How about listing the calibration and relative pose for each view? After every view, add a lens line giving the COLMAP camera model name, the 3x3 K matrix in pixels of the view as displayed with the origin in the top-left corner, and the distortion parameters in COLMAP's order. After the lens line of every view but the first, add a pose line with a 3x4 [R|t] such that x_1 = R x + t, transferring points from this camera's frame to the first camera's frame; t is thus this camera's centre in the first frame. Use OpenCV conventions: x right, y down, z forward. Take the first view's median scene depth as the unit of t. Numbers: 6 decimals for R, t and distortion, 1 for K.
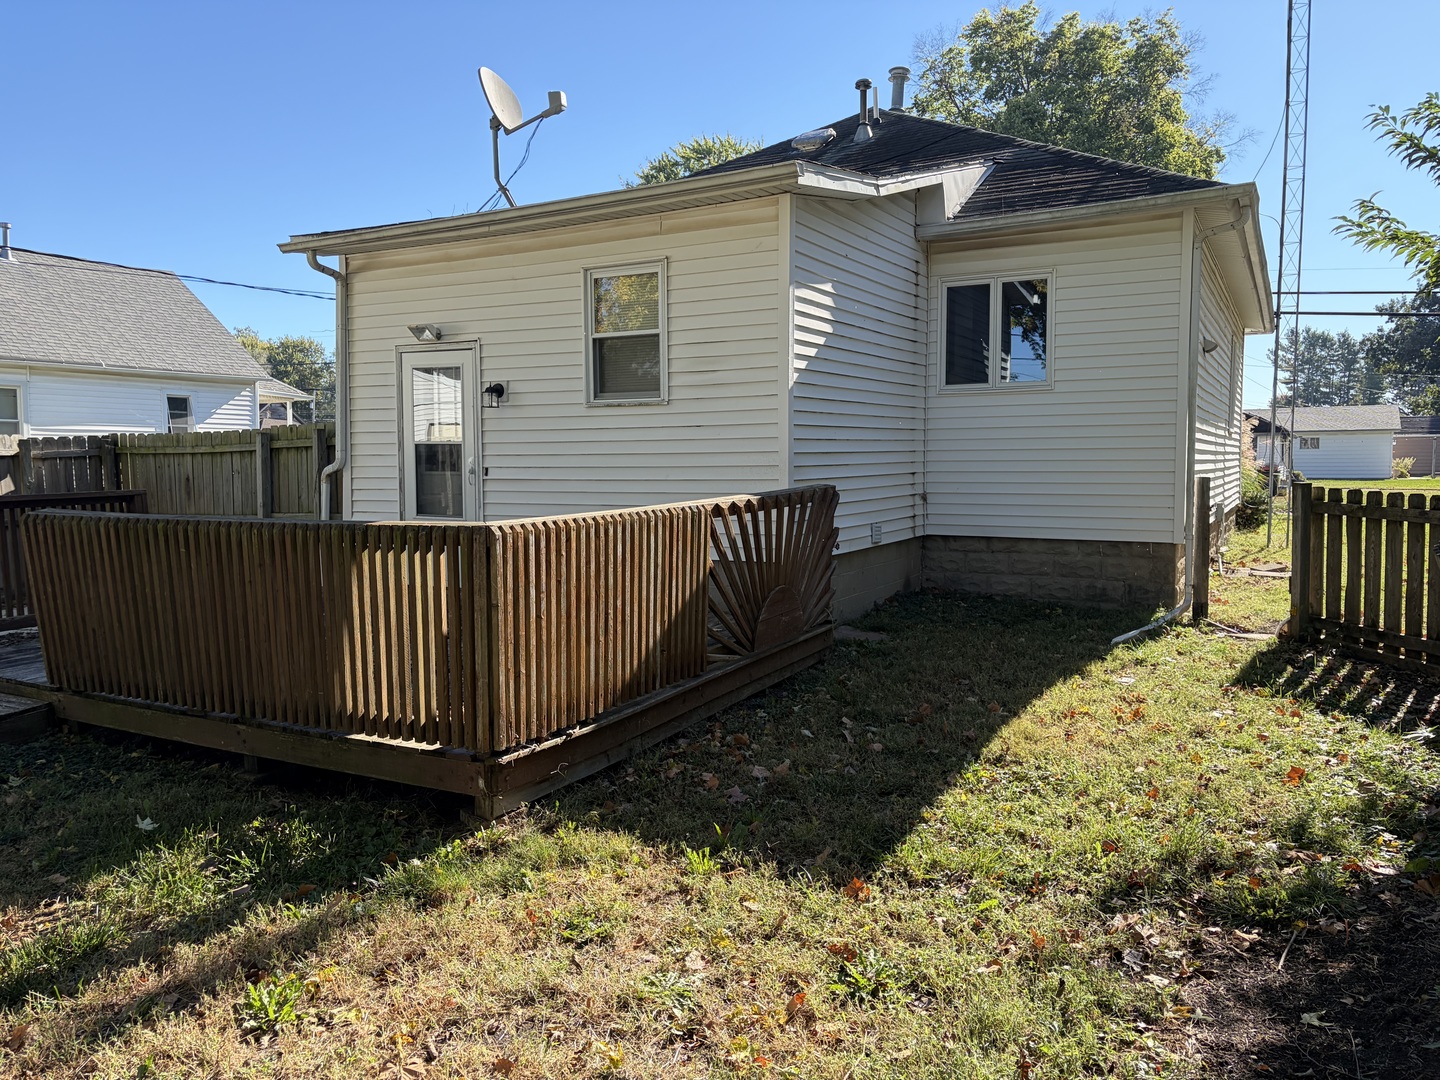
lens RADIAL K [[1073.5, 0, 718.3], [0, 1073.5, 542.5], [0, 0, 1]] dist [0.036034, -0.006399]
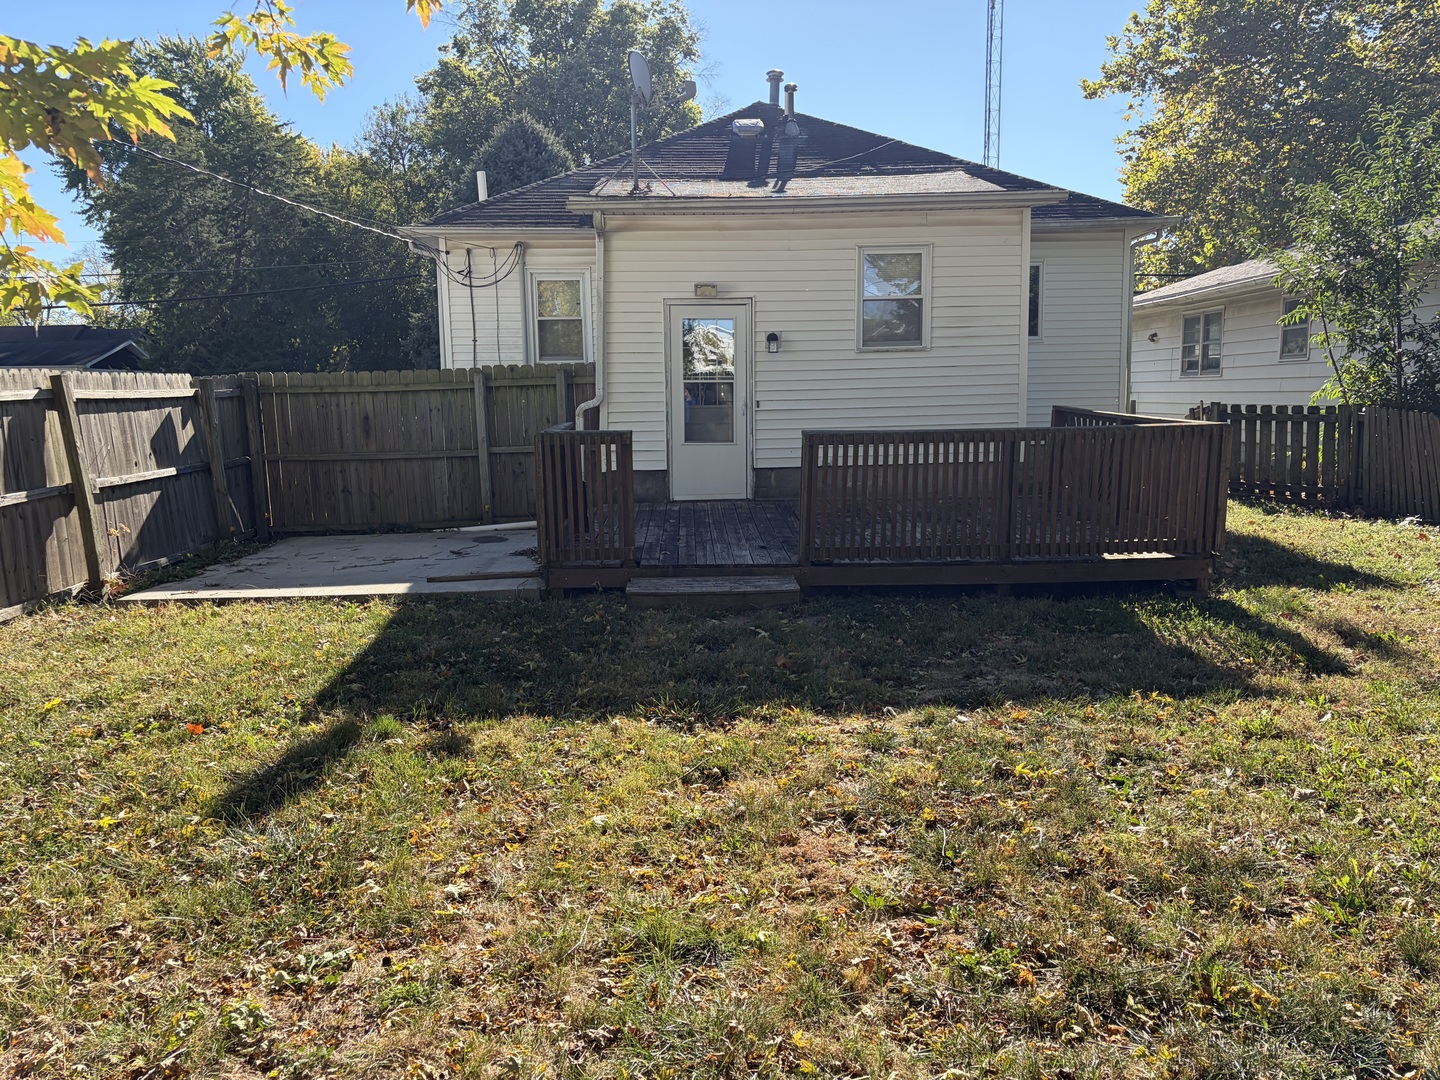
lens RADIAL K [[1073.5, 0, 718.9], [0, 1073.5, 543.2], [0, 0, 1]] dist [0.036034, -0.006399]
pose [[0.860197, -0.079768, 0.503685, -0.850900], [0.052089, 0.996268, 0.068819, 0.007273], [-0.507295, -0.032962, 0.861142, -0.054421]]
